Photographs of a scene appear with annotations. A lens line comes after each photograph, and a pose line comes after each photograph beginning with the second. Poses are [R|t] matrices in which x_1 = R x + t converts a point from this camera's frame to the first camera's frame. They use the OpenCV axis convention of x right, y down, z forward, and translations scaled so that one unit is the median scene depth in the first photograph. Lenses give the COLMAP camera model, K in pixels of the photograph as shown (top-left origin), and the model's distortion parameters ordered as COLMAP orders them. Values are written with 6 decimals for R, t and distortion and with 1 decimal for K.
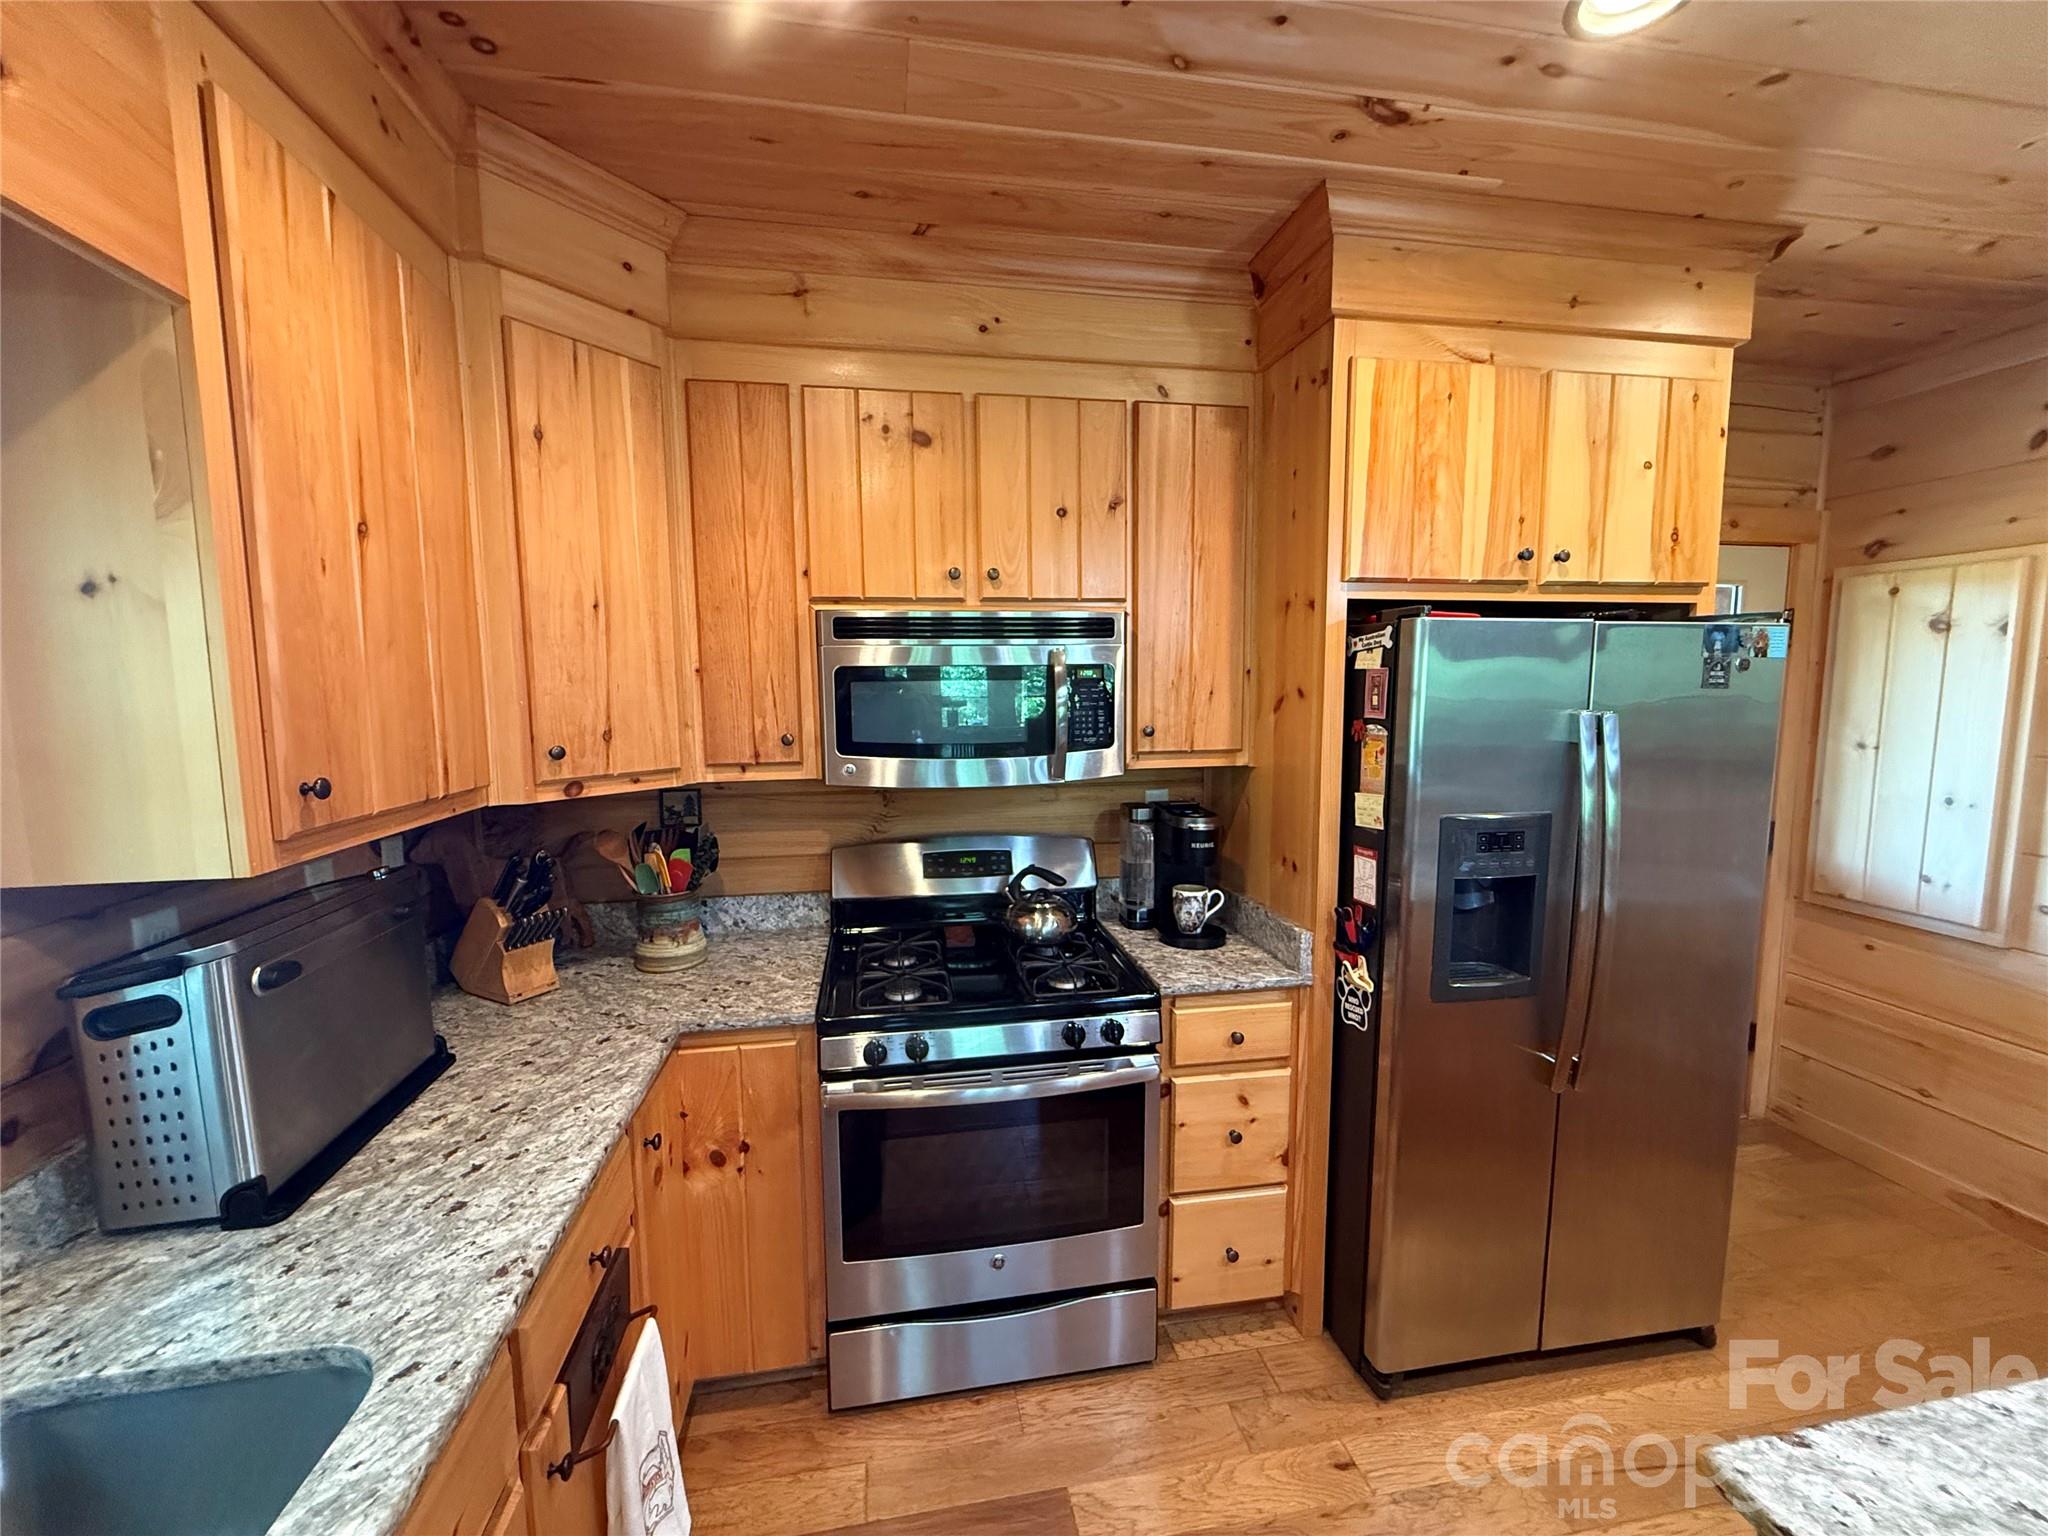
lens RADIAL K [[814.9, 0, 1021.7], [0, 814.9, 766.6], [0, 0, 1]] dist [0.001590, -0.000461]
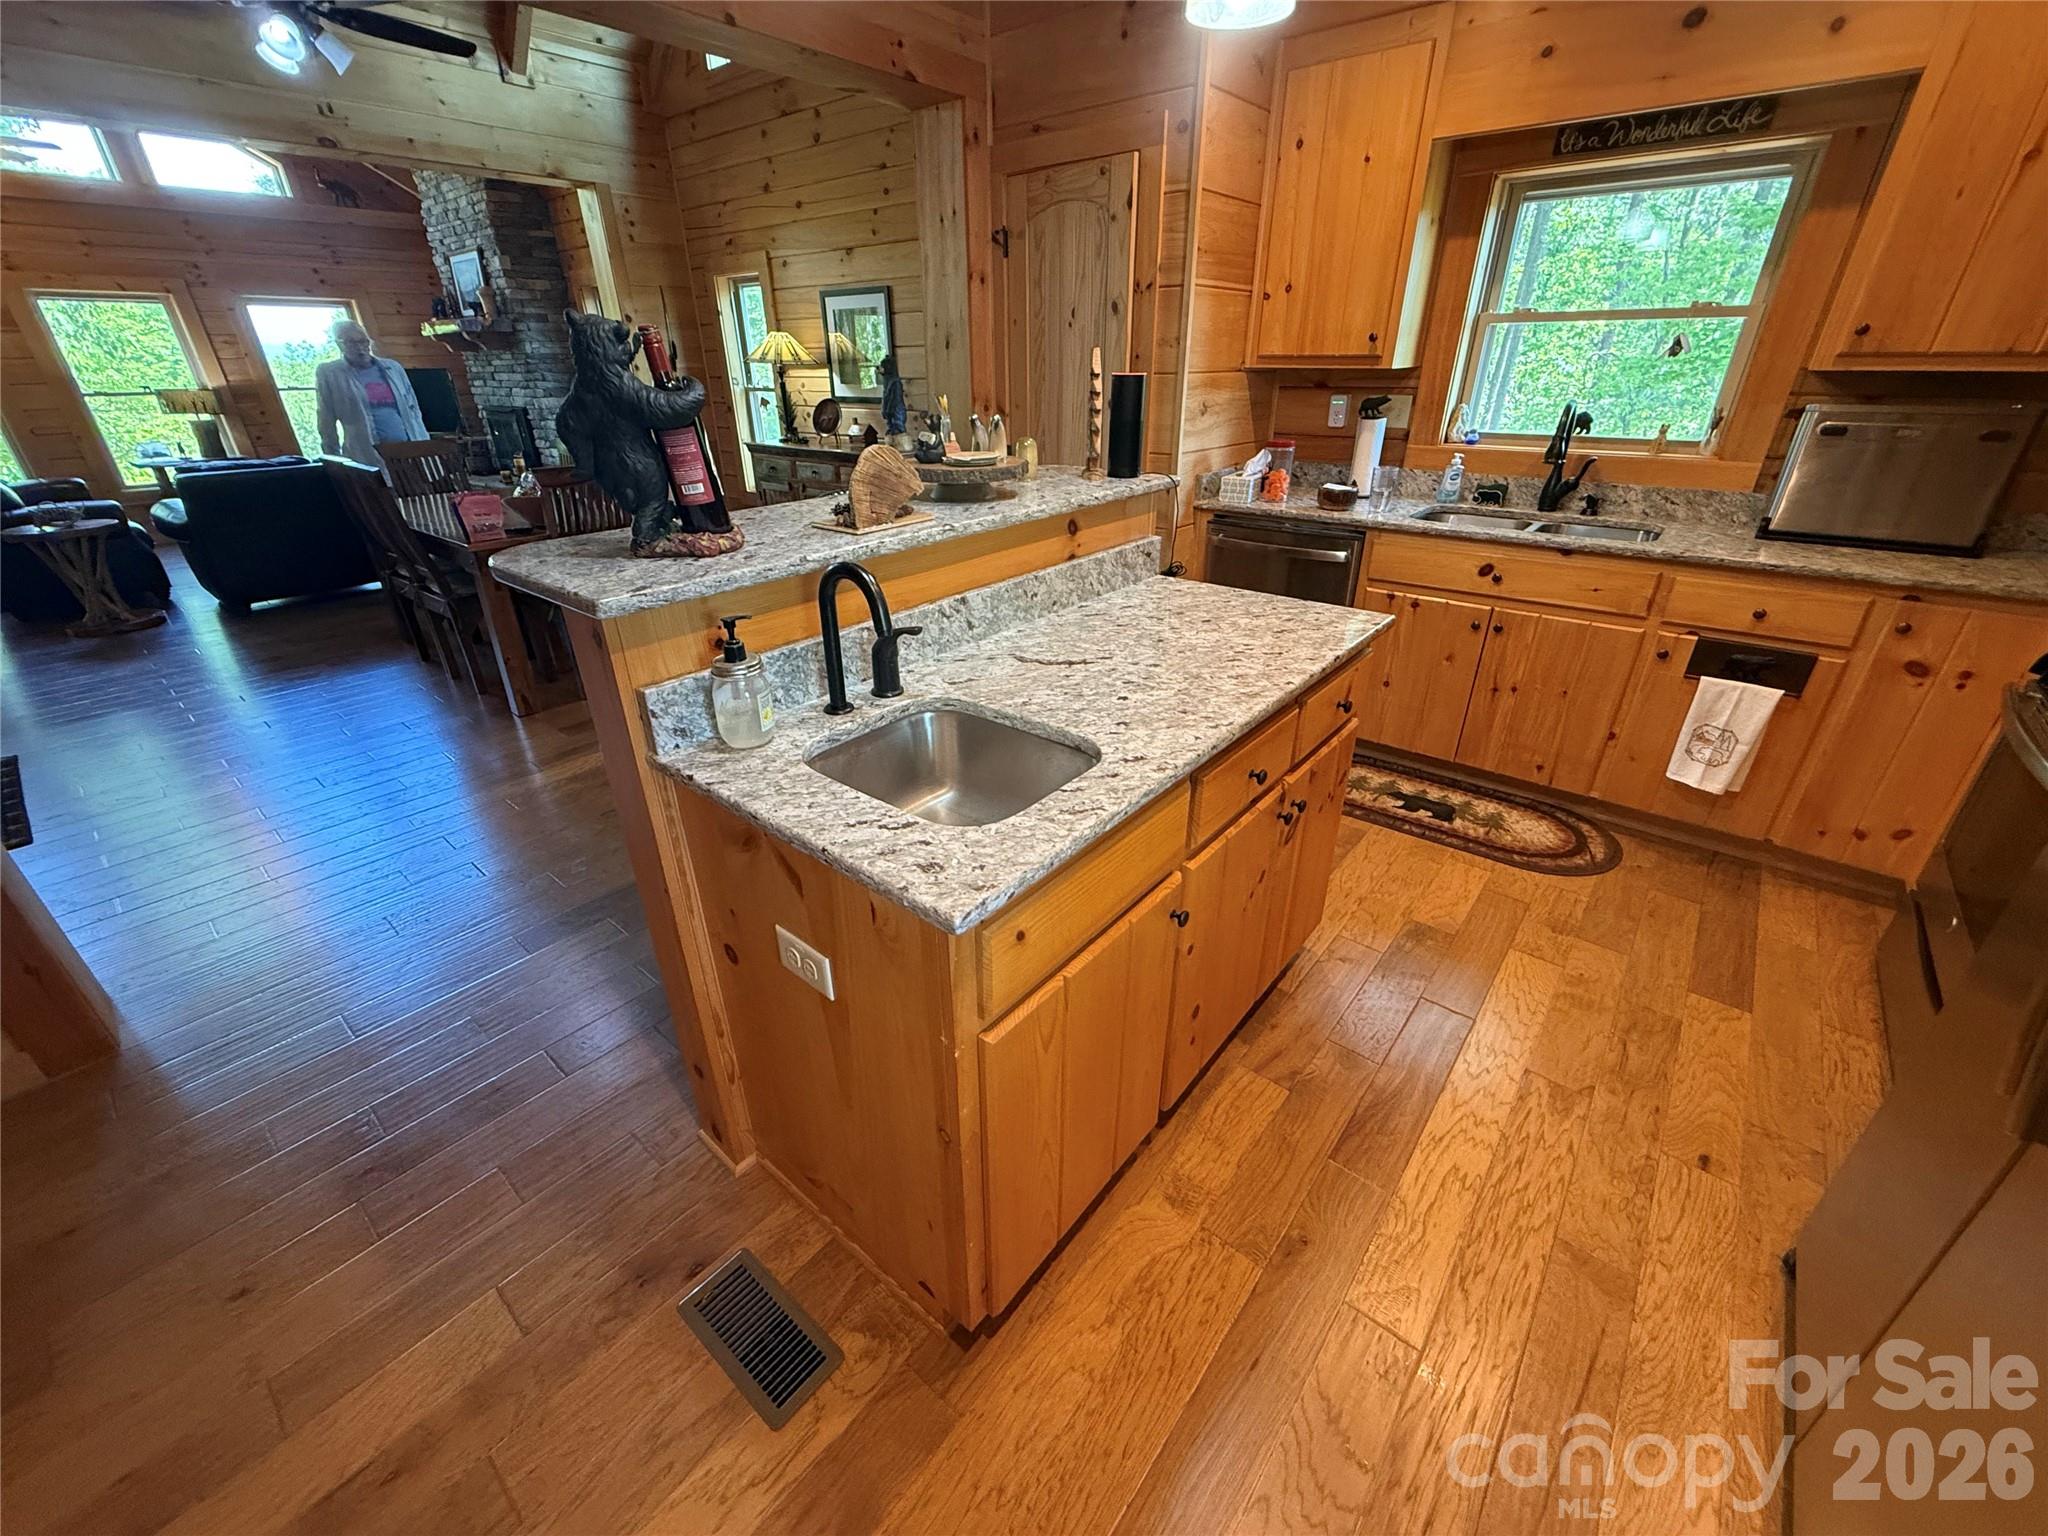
lens RADIAL K [[814.9, 0, 1020.4], [0, 814.9, 767.4], [0, 0, 1]] dist [0.001590, -0.000461]
pose [[-0.767262, 0.302364, -0.565584, 1.367842], [-0.050859, 0.850423, 0.523635, -0.001729], [0.639315, 0.430530, -0.637119, 0.865182]]
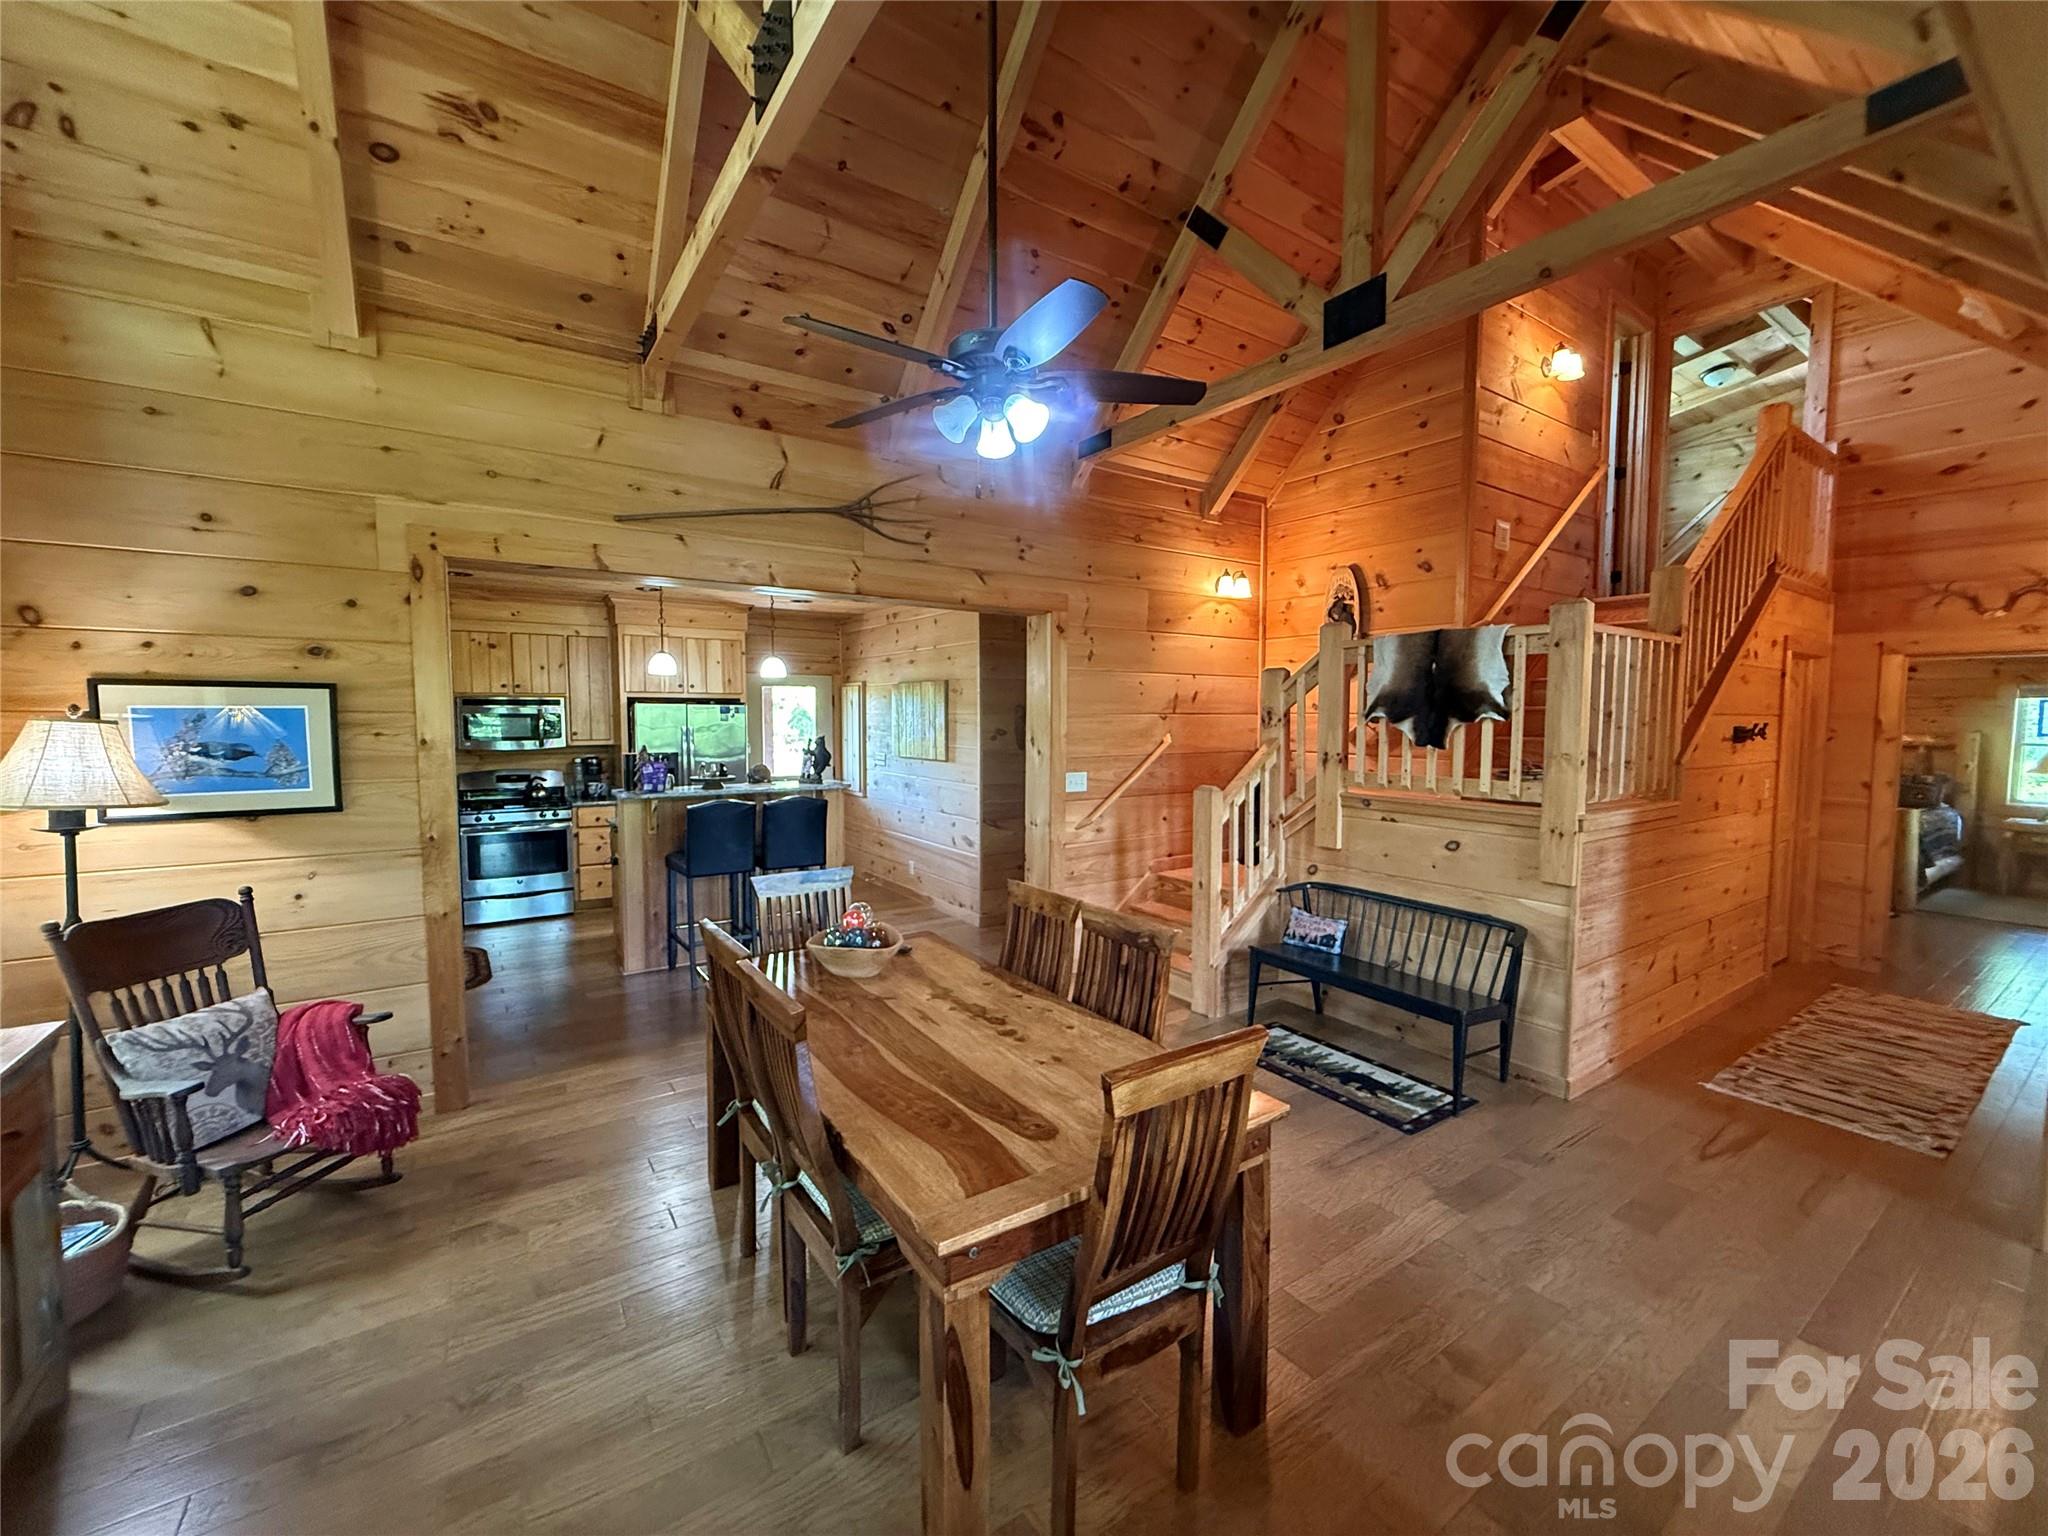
lens RADIAL K [[814.9, 0, 1020.4], [0, 814.9, 767.6], [0, 0, 1]] dist [0.001590, -0.000461]
pose [[0.913299, -0.015998, 0.406975, 0.545995], [0.032000, 0.998958, -0.032544, 0.310356], [-0.406031, 0.042746, 0.912859, -3.273524]]
